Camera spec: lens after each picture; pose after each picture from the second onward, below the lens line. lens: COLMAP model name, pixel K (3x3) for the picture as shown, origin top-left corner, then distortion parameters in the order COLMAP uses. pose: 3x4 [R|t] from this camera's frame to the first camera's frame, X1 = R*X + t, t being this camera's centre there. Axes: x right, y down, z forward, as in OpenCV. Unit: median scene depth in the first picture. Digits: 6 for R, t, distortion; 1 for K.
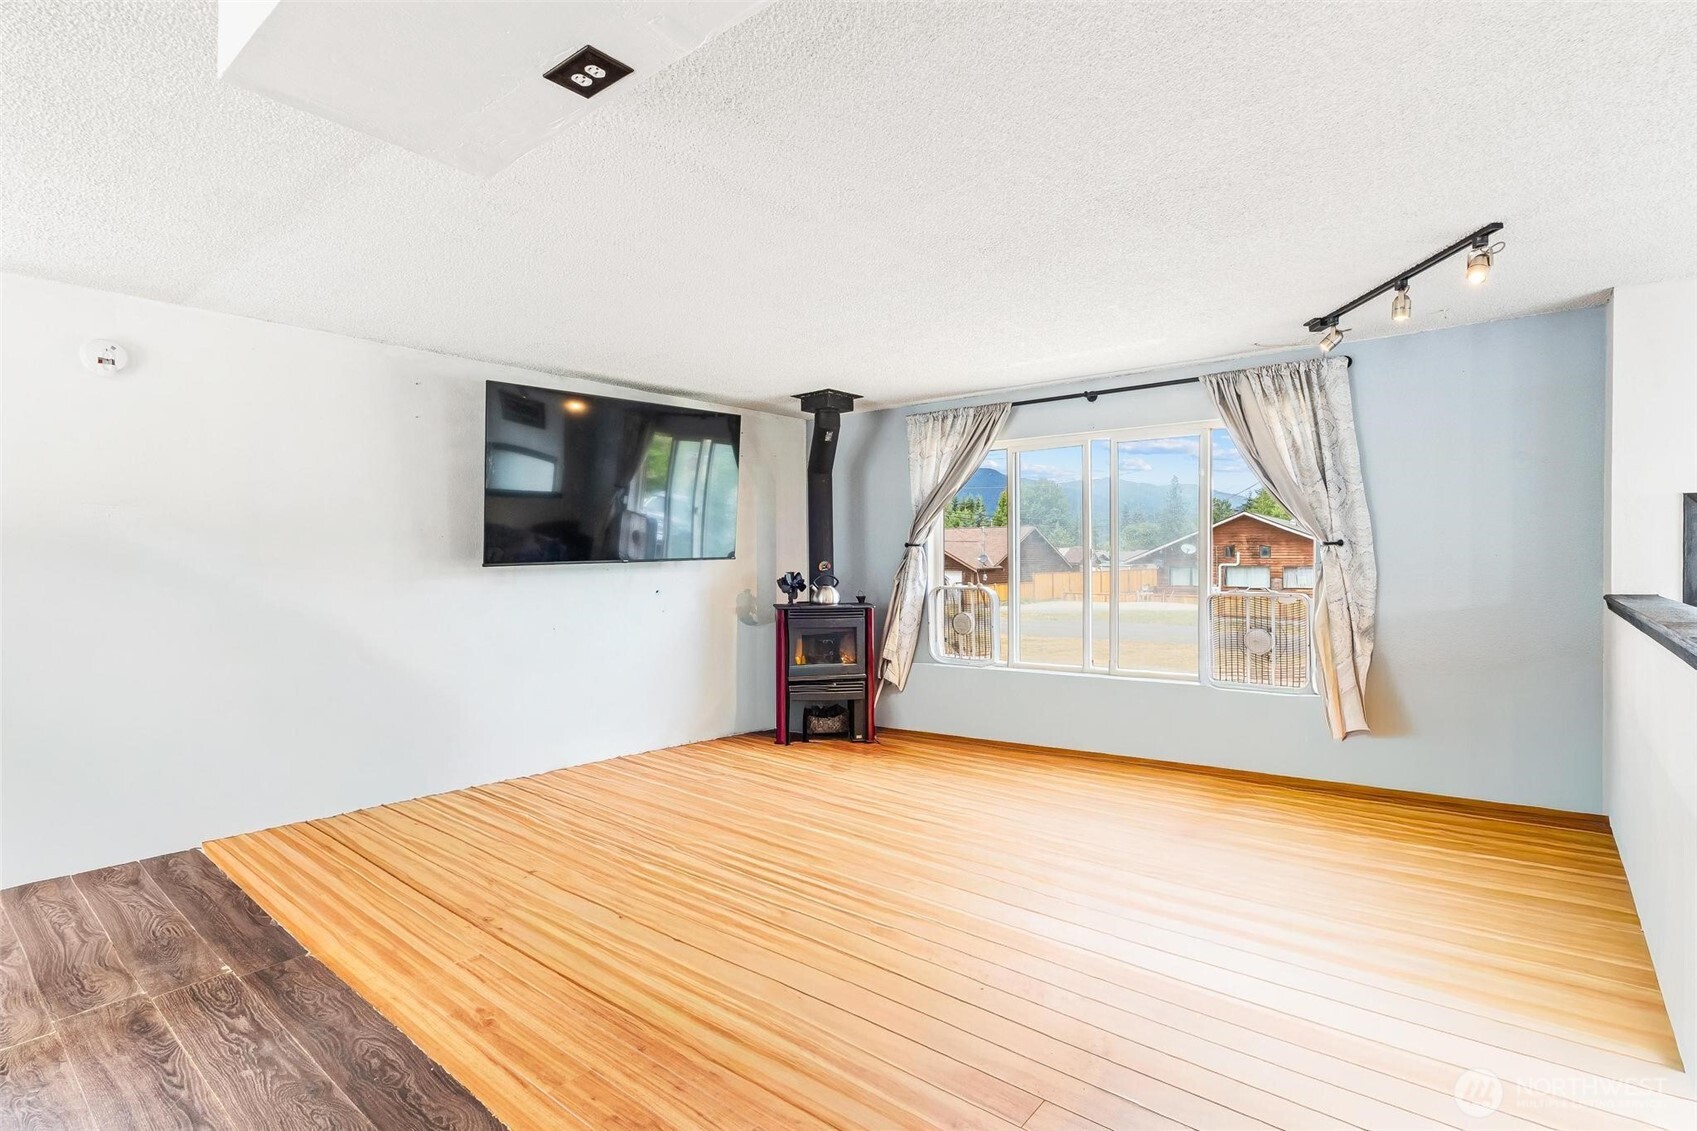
lens RADIAL K [[818.4, 0, 847.1], [0, 818.4, 560.8], [0, 0, 1]] dist [0.003550, -0.000376]
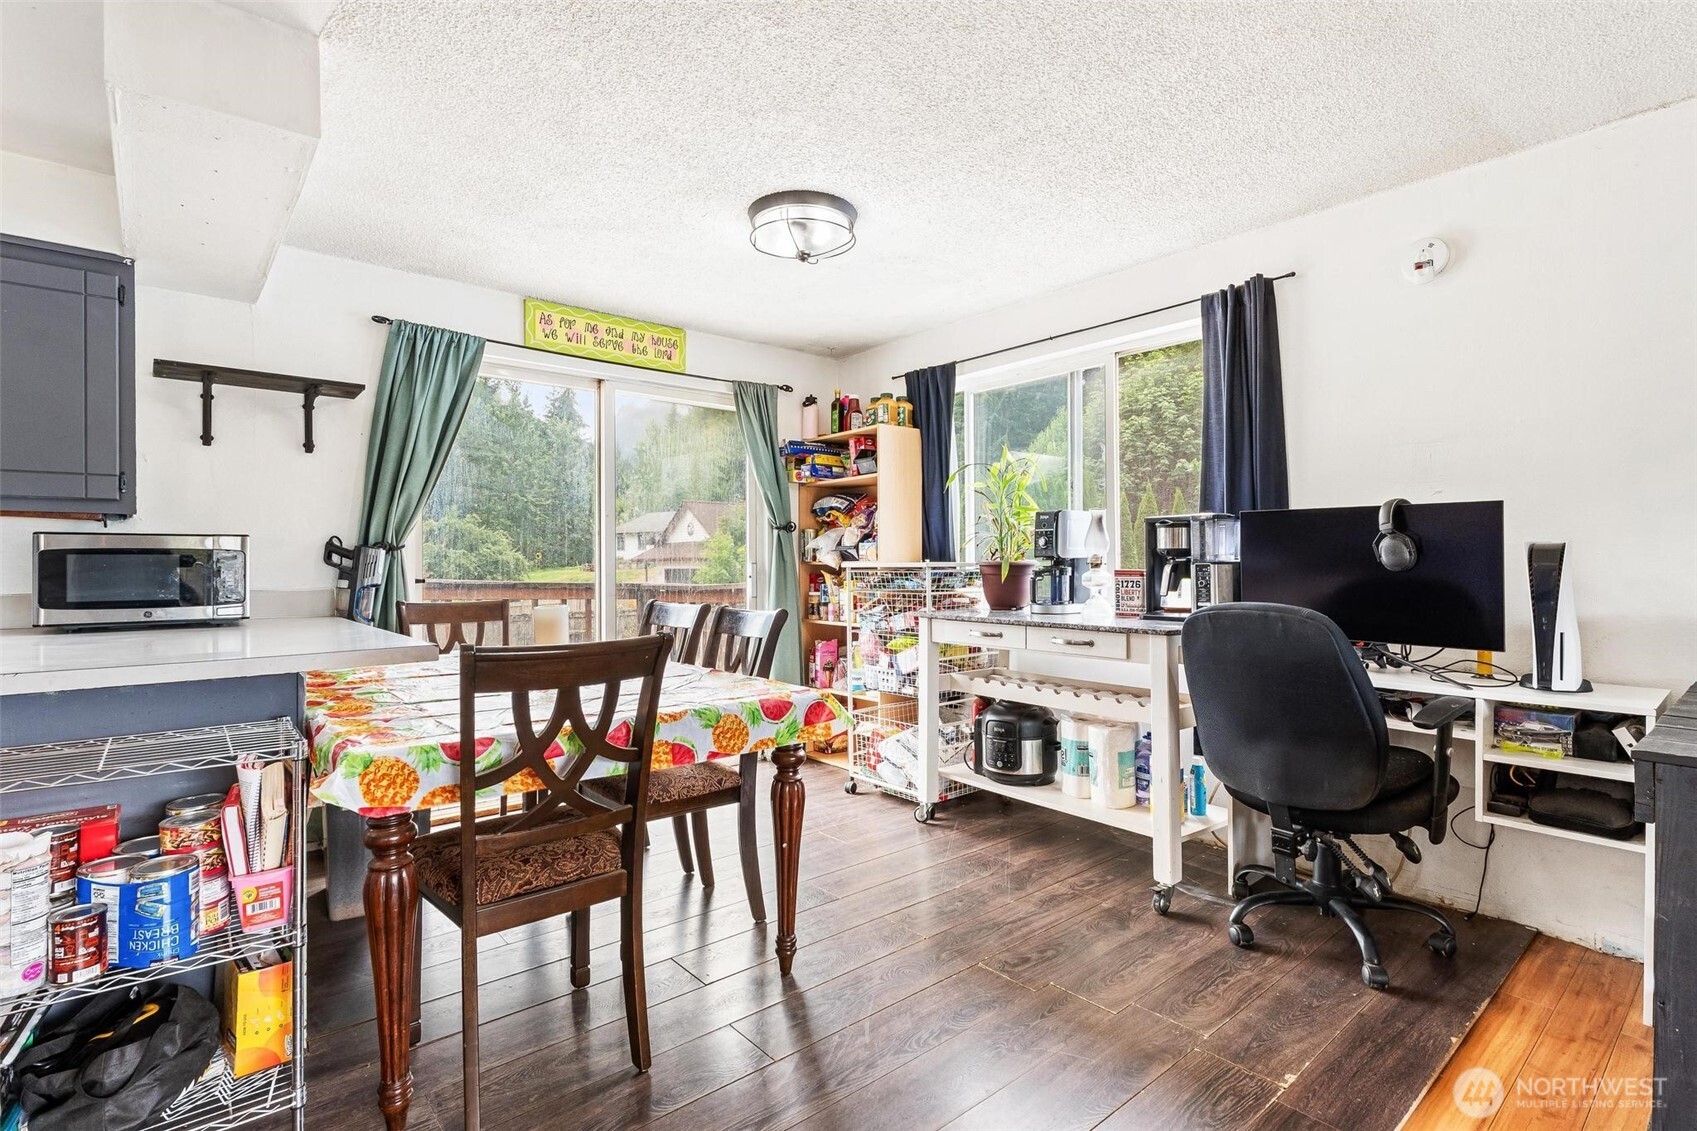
lens RADIAL K [[818.4, 0, 861.2], [0, 818.4, 556.7], [0, 0, 1]] dist [0.003550, -0.000376]
pose [[-0.183484, -0.002819, -0.983019, -0.008989], [-0.001210, 0.999996, -0.002642, 0.045126], [0.983022, 0.000705, -0.183487, 0.581968]]
